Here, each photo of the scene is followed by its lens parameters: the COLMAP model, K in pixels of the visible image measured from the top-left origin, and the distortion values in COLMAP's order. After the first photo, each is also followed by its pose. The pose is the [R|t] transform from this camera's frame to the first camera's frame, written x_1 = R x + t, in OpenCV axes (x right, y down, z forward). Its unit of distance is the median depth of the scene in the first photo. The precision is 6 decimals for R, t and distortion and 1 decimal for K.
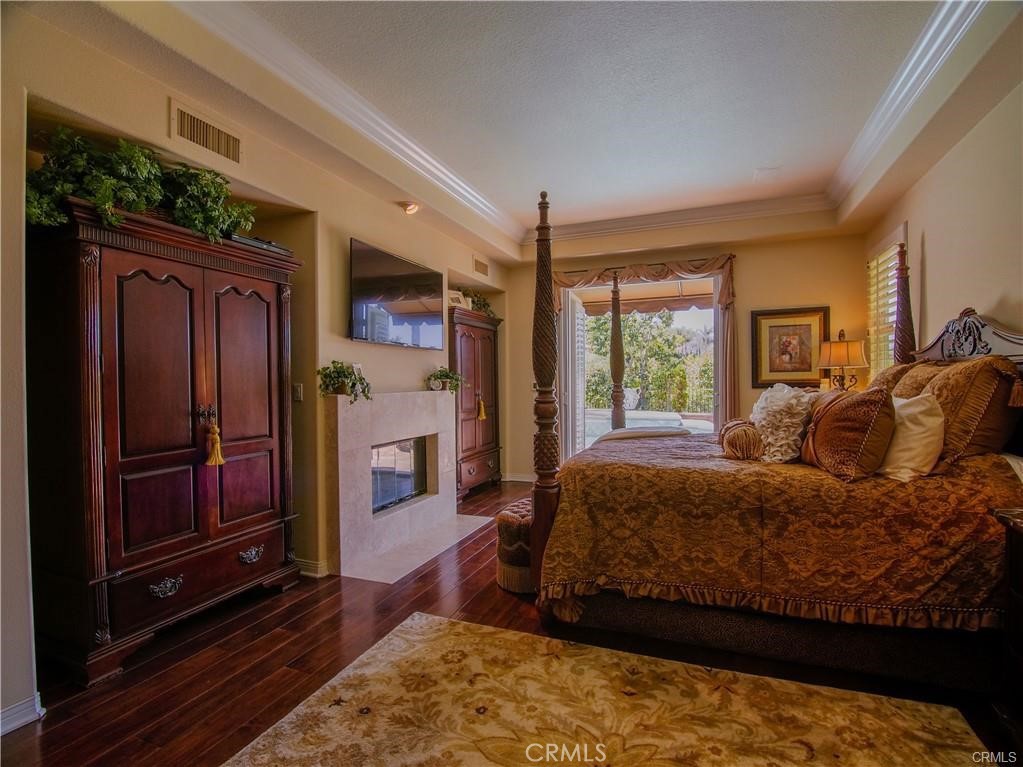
lens RADIAL K [[488.3, 0, 520.8], [0, 488.3, 387.5], [0, 0, 1]] dist [-0.003312, -0.012929]
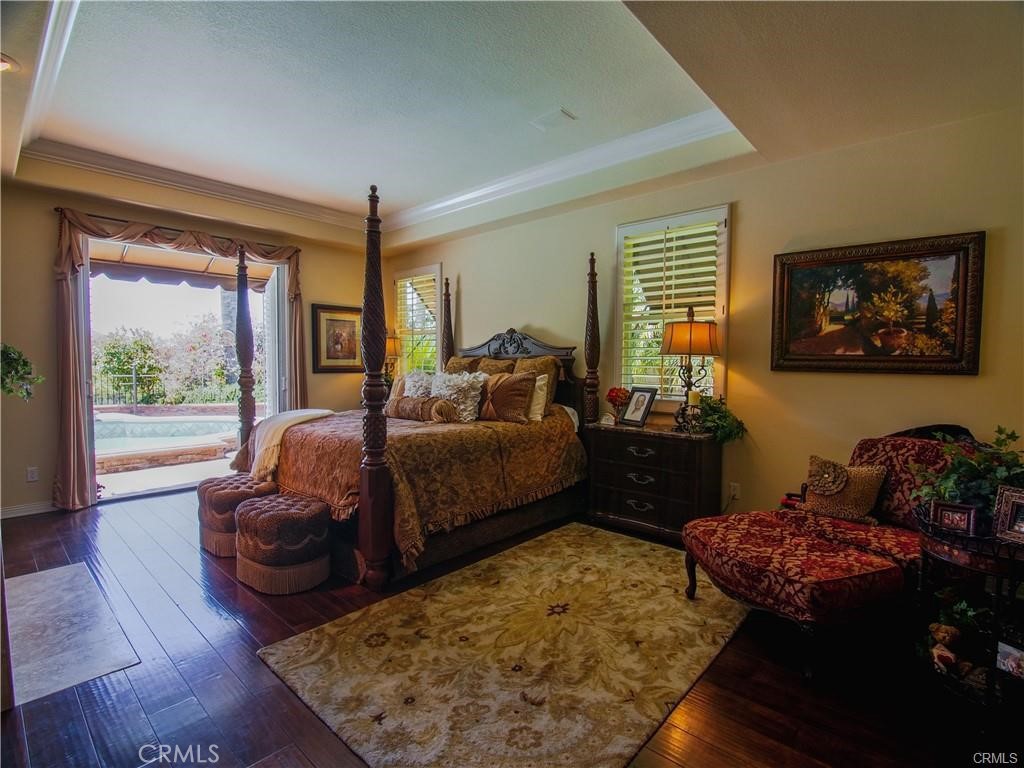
lens RADIAL K [[488.8, 0, 521.3], [0, 488.8, 388.0], [0, 0, 1]] dist [-0.003312, -0.012929]
pose [[0.346924, -0.032156, 0.937342, -0.907201], [0.002778, 0.999443, 0.033258, 0.001243], [-0.937889, -0.008934, 0.346820, 0.357312]]
